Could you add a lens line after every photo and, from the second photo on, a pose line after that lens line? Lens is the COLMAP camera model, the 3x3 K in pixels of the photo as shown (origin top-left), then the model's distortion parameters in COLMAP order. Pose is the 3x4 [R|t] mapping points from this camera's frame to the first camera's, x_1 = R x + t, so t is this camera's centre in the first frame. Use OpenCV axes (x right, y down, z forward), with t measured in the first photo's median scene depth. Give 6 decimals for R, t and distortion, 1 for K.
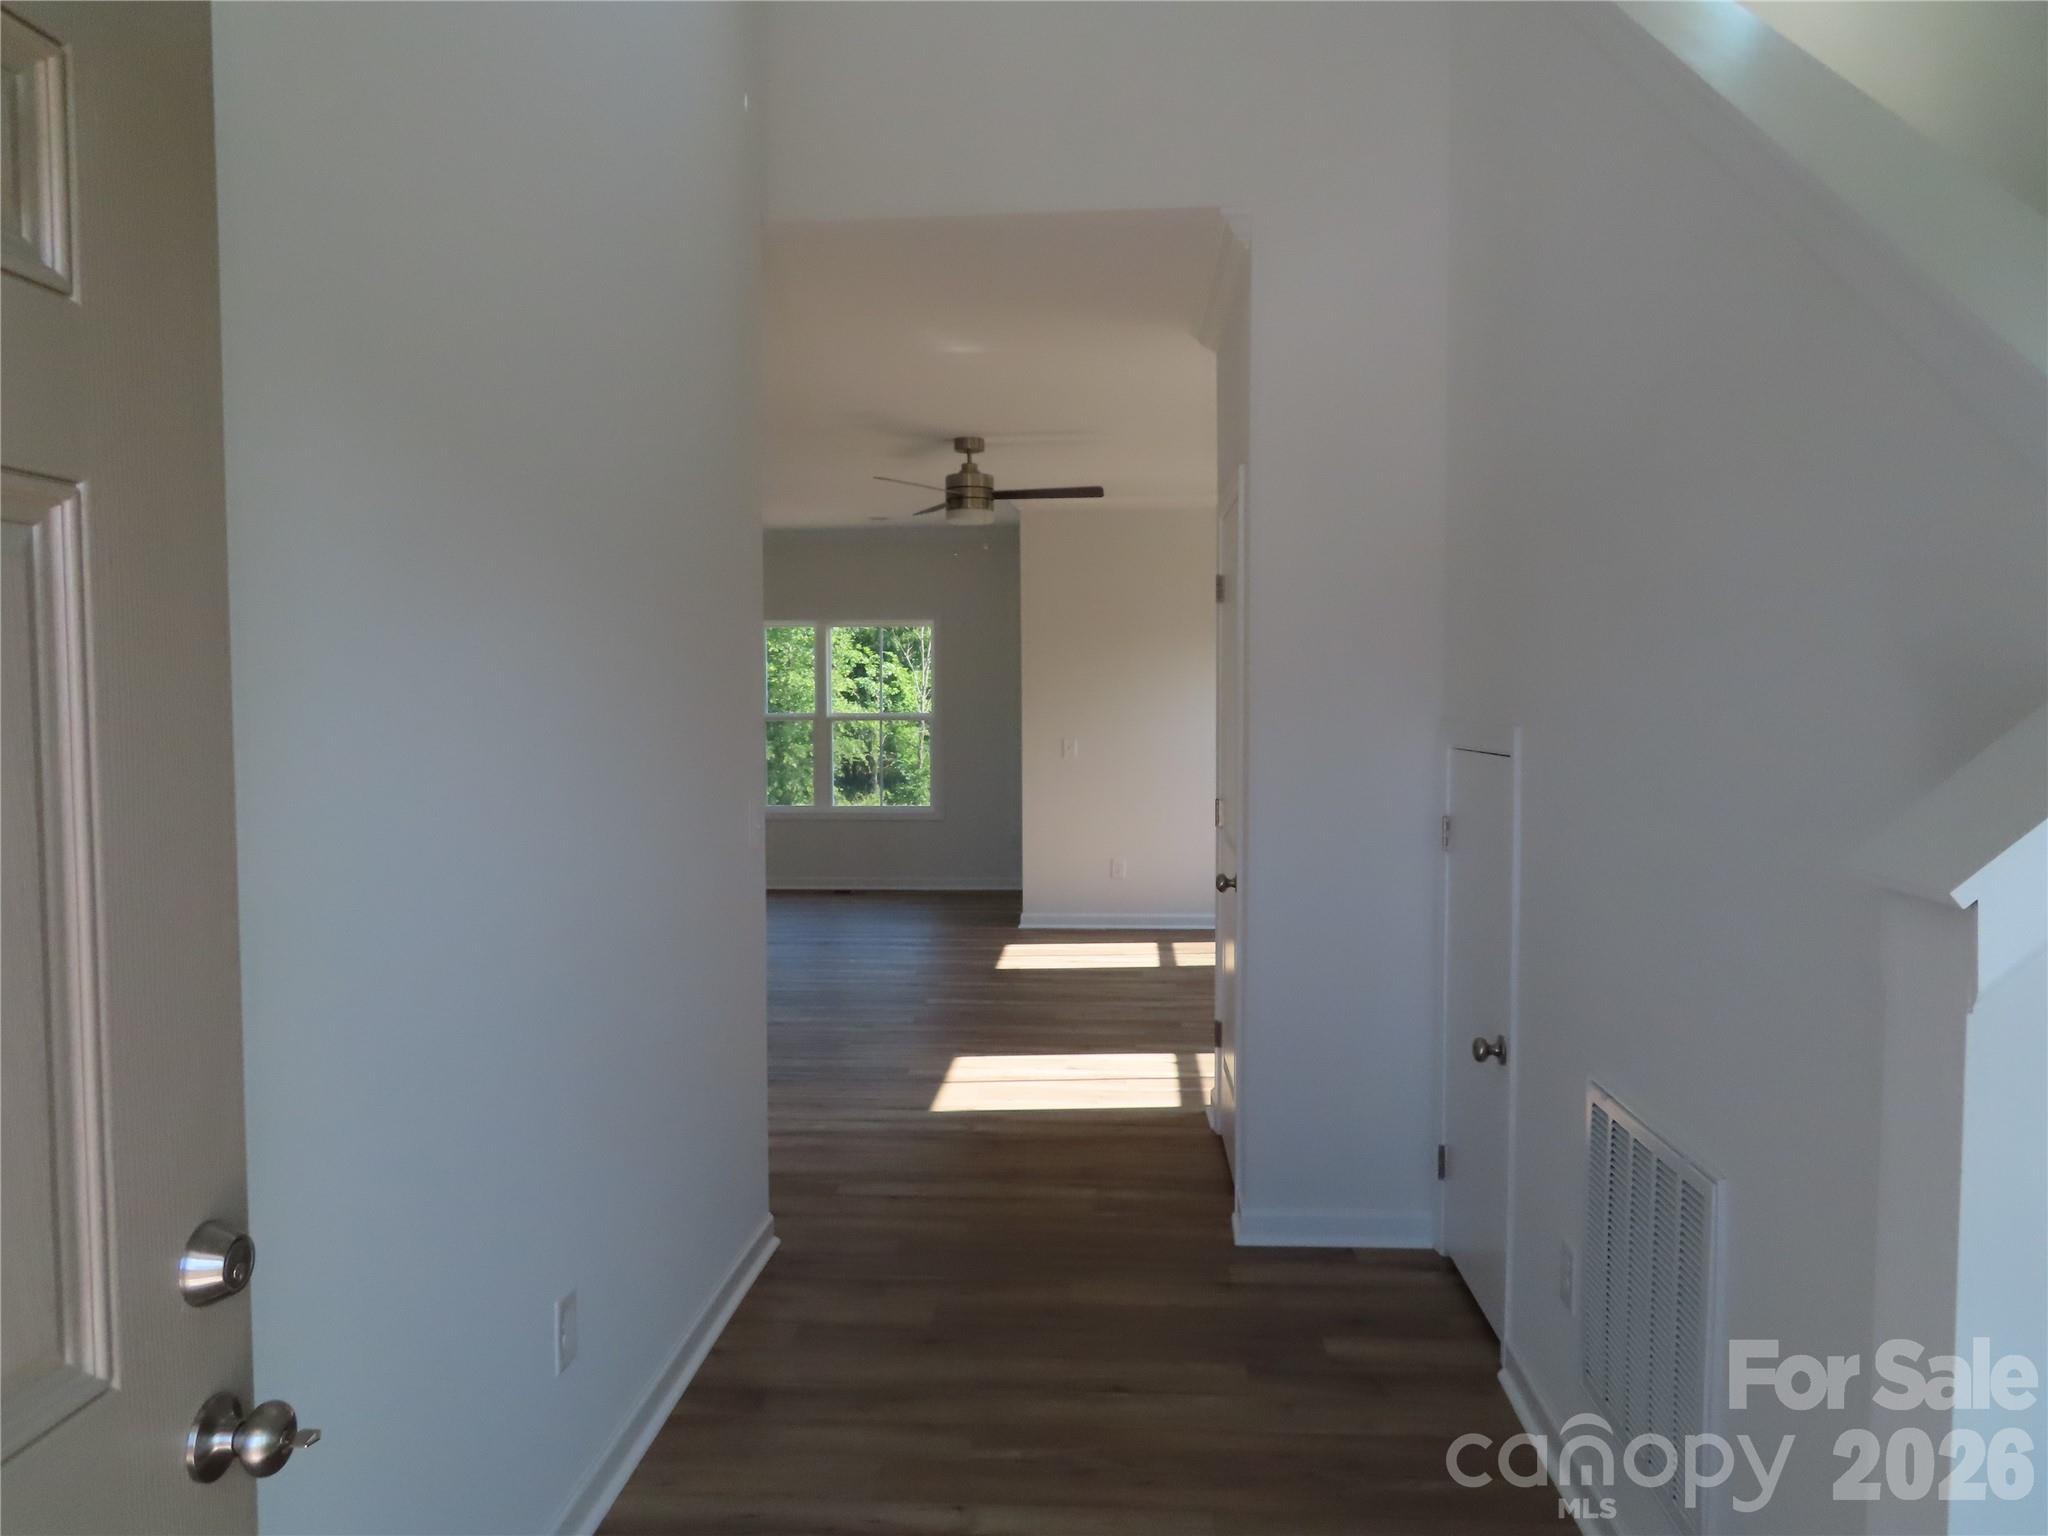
lens RADIAL K [[1475.3, 0, 1018.1], [0, 1475.3, 782.8], [0, 0, 1]] dist [-0.013386, 0.014014]
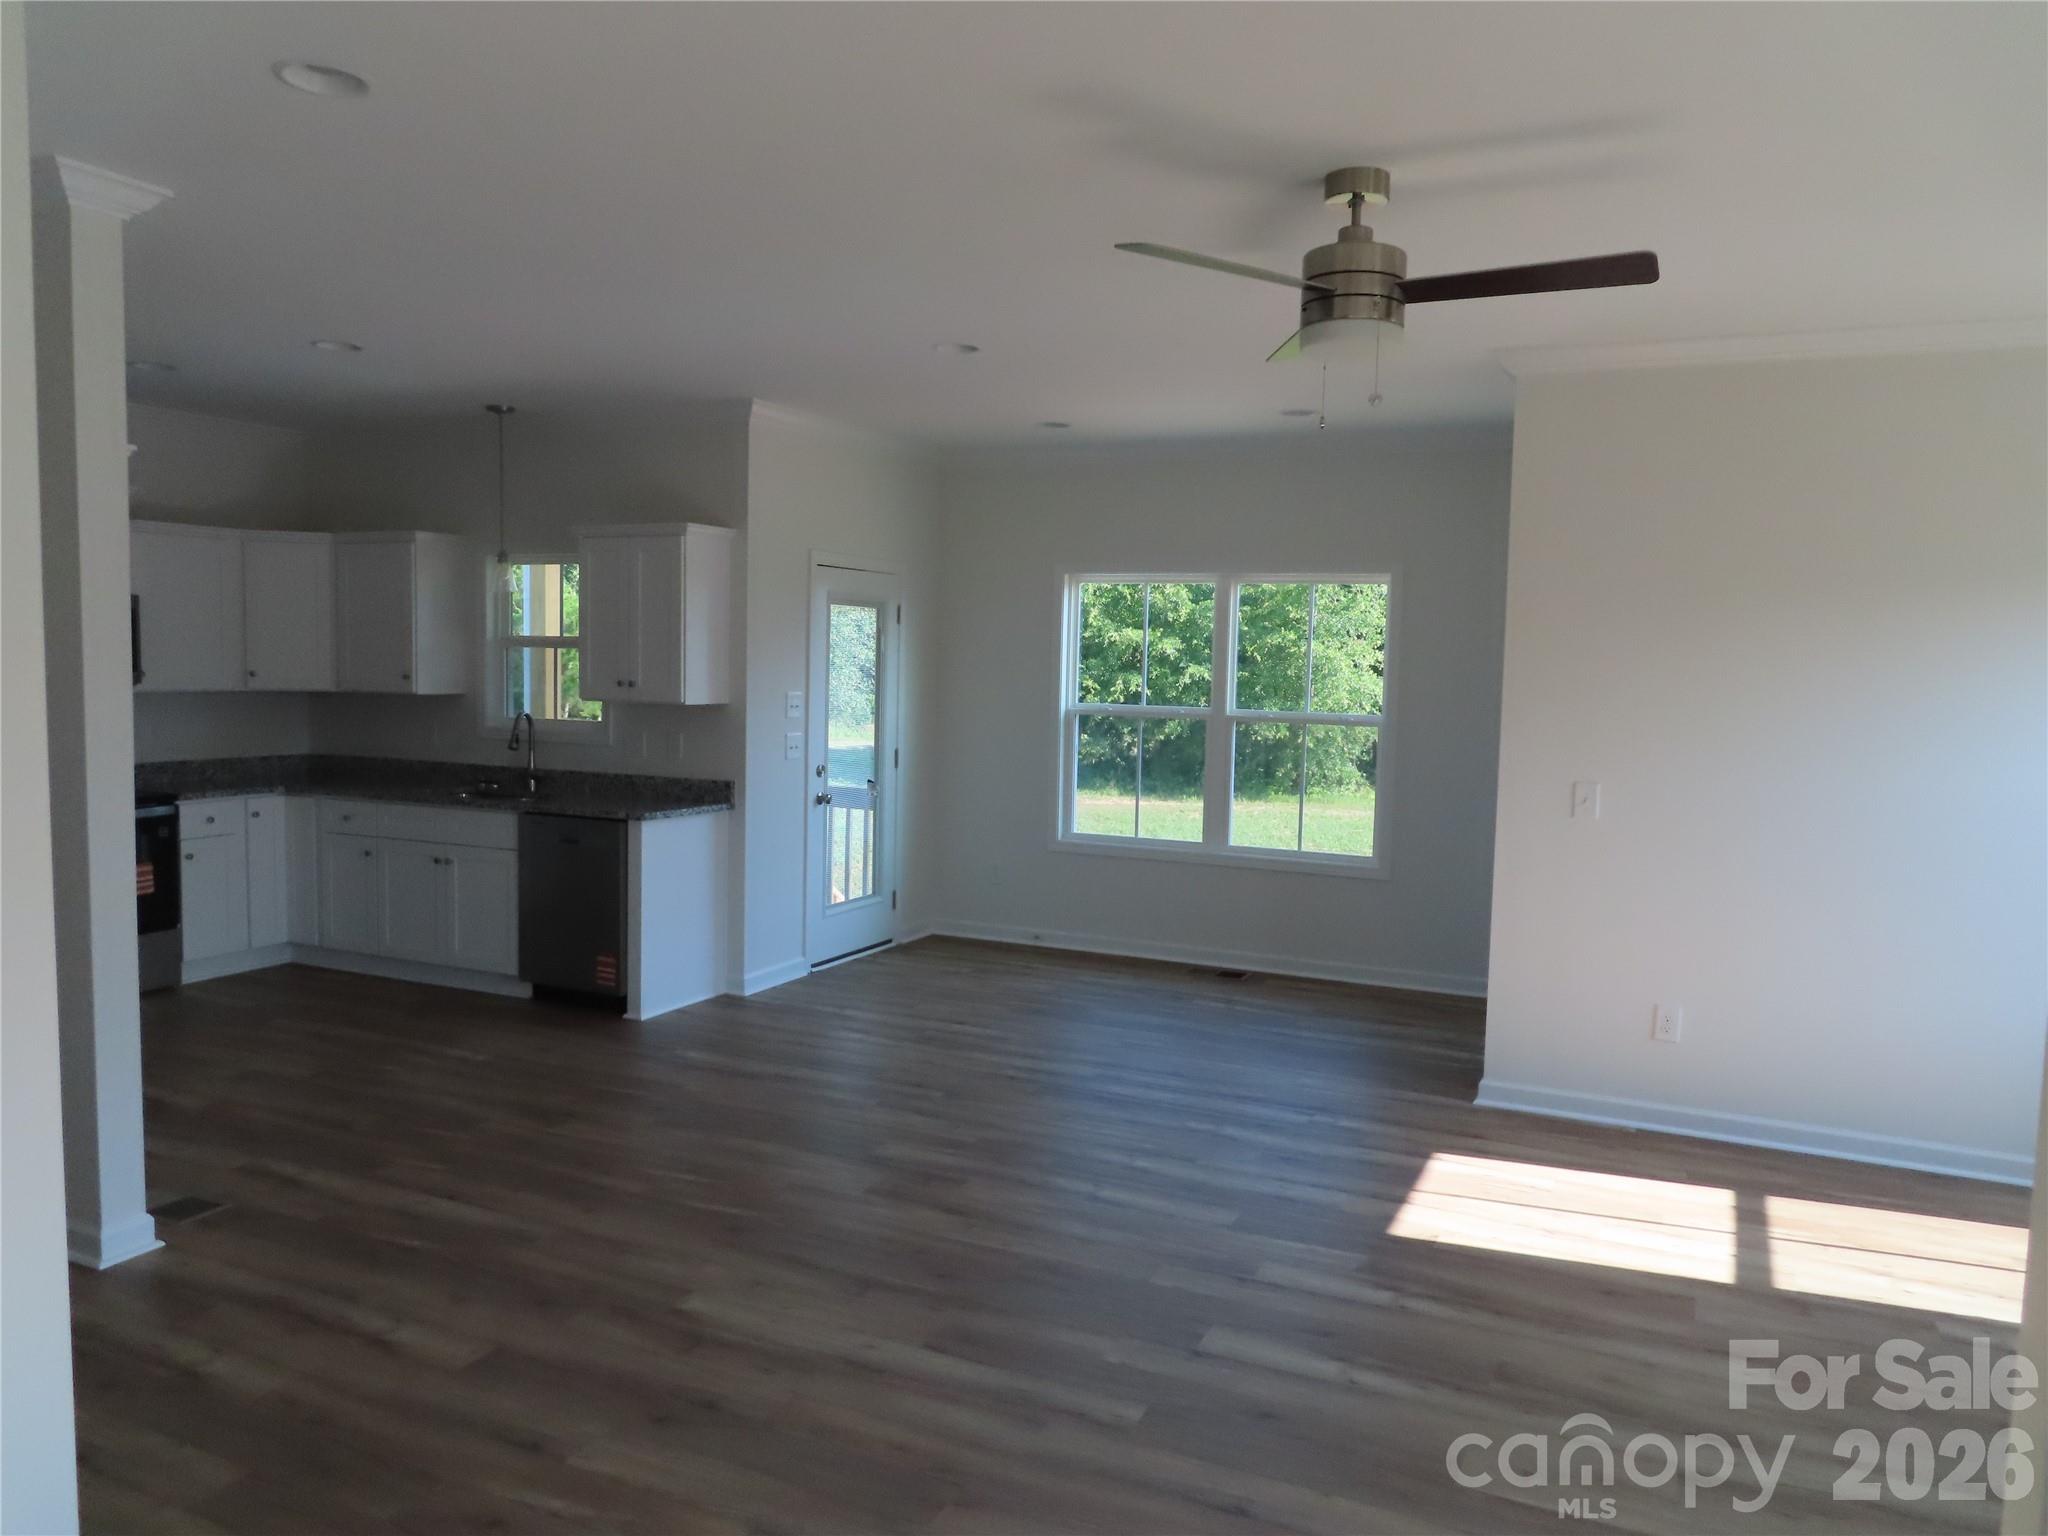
lens RADIAL K [[1475.3, 0, 1046.2], [0, 1475.3, 755.5], [0, 0, 1]] dist [-0.013386, 0.014014]
pose [[0.935669, 0.057084, -0.348232, 0.059264], [-0.055519, 0.998353, 0.014483, -0.060013], [0.348485, 0.005782, 0.937297, 0.648613]]
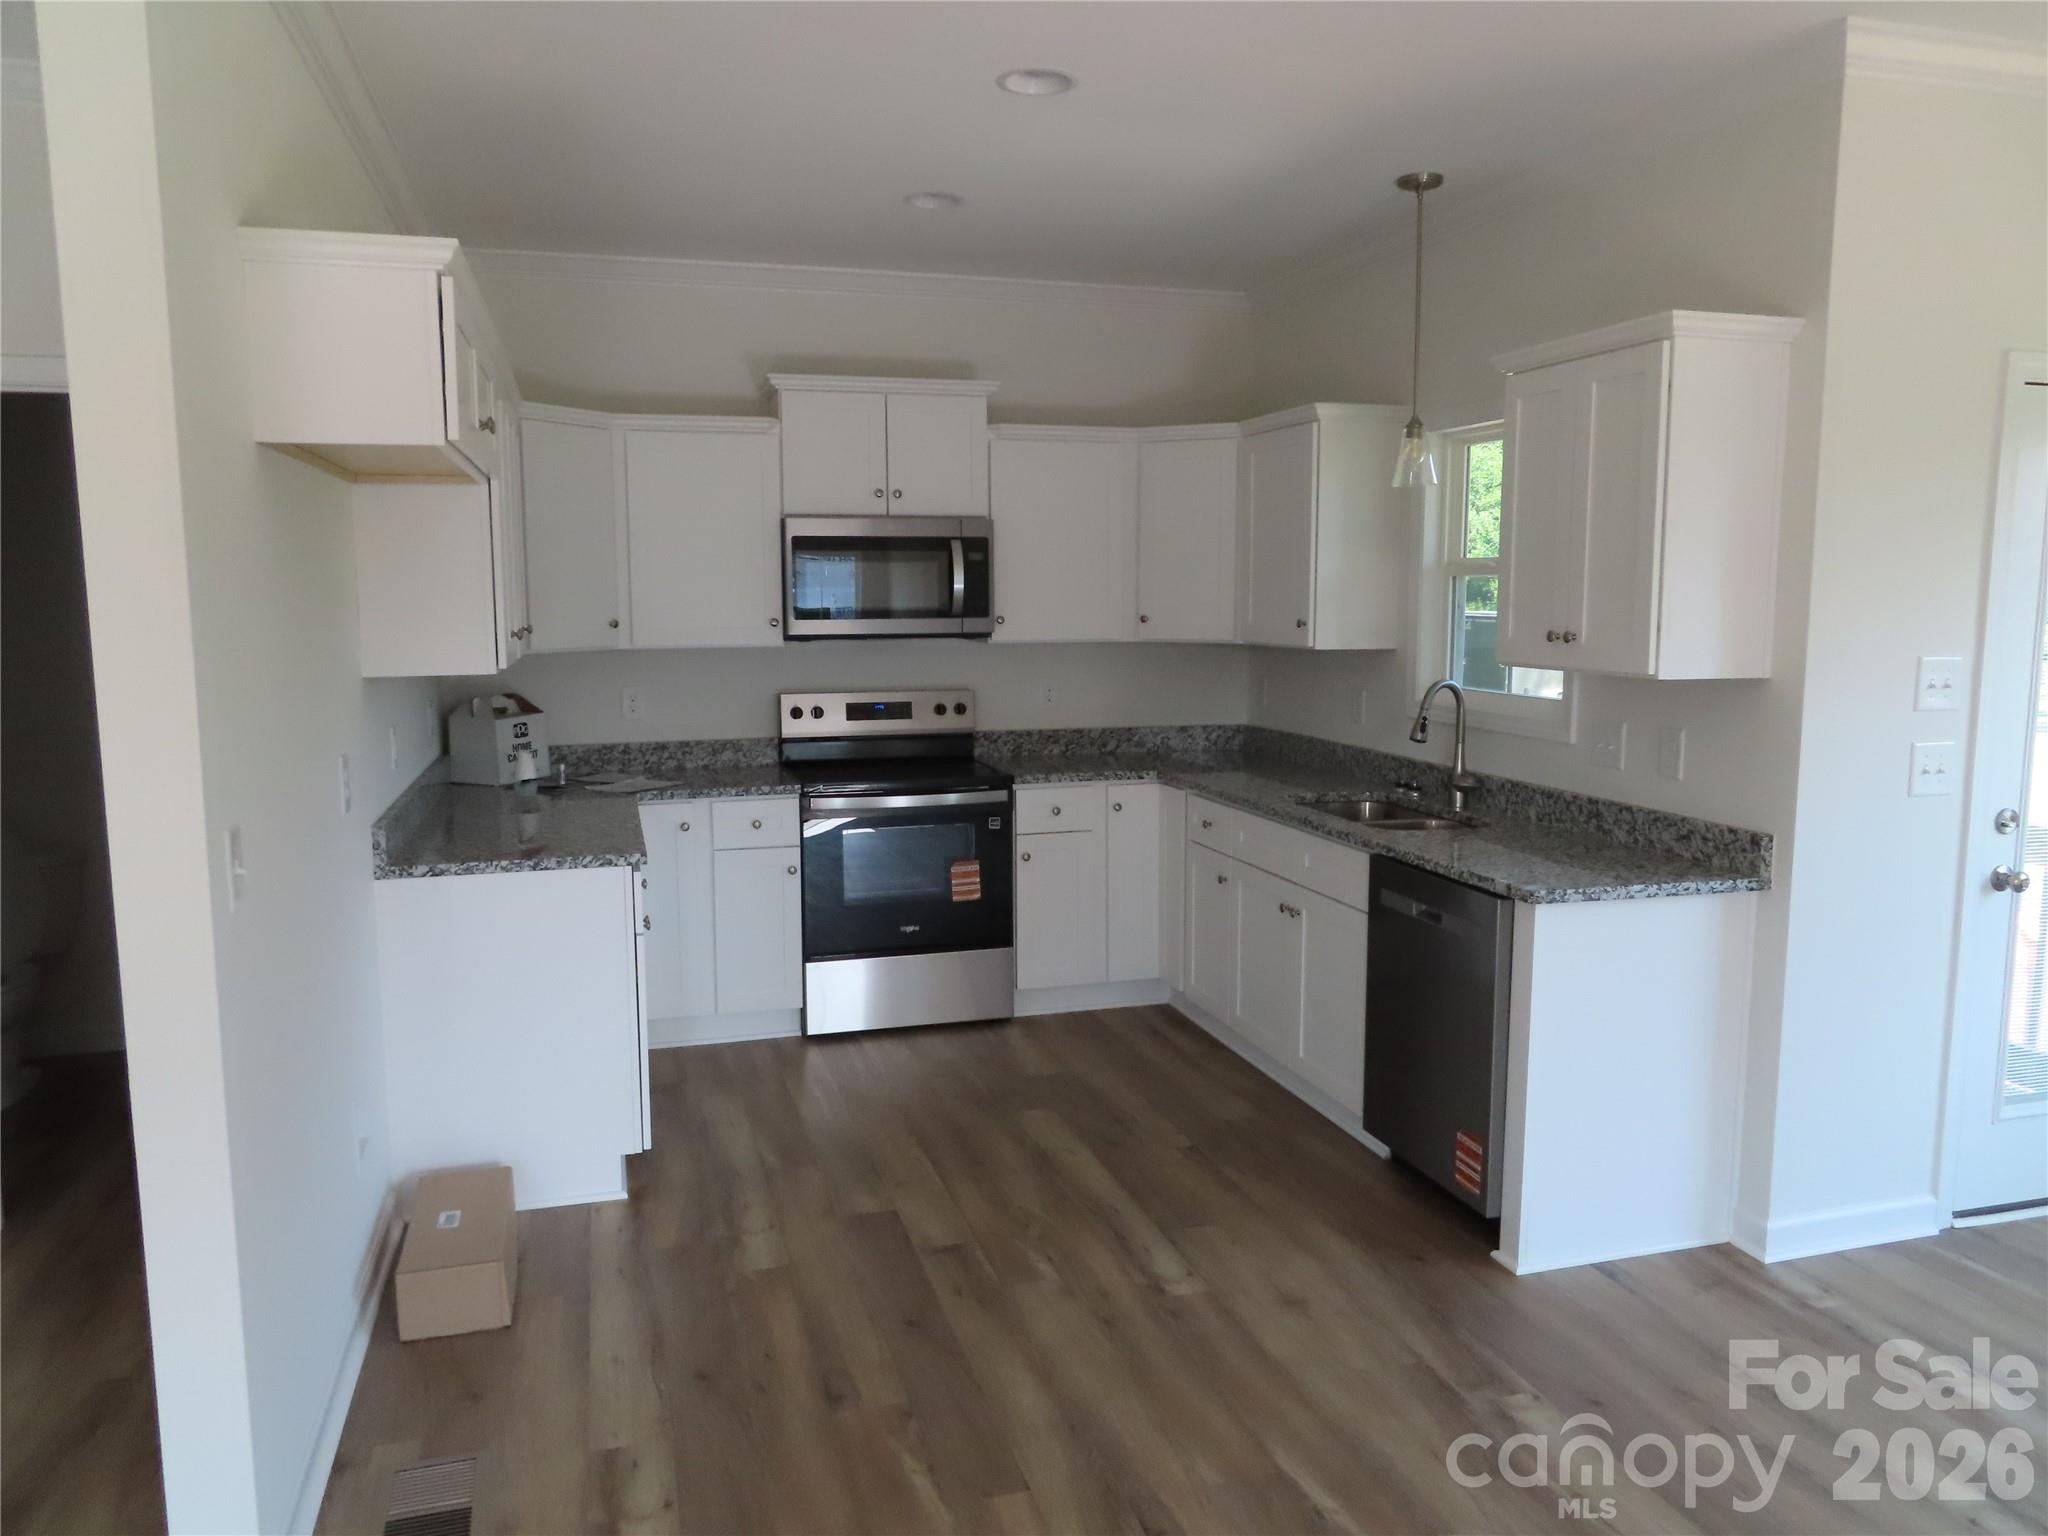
lens RADIAL K [[1475.3, 0, 1013.4], [0, 1475.3, 761.8], [0, 0, 1]] dist [-0.013386, 0.014014]
pose [[0.341590, 0.127103, -0.931215, -0.145815], [-0.062358, 0.991695, 0.112483, -0.084523], [0.937778, 0.019645, 0.346678, 1.183940]]
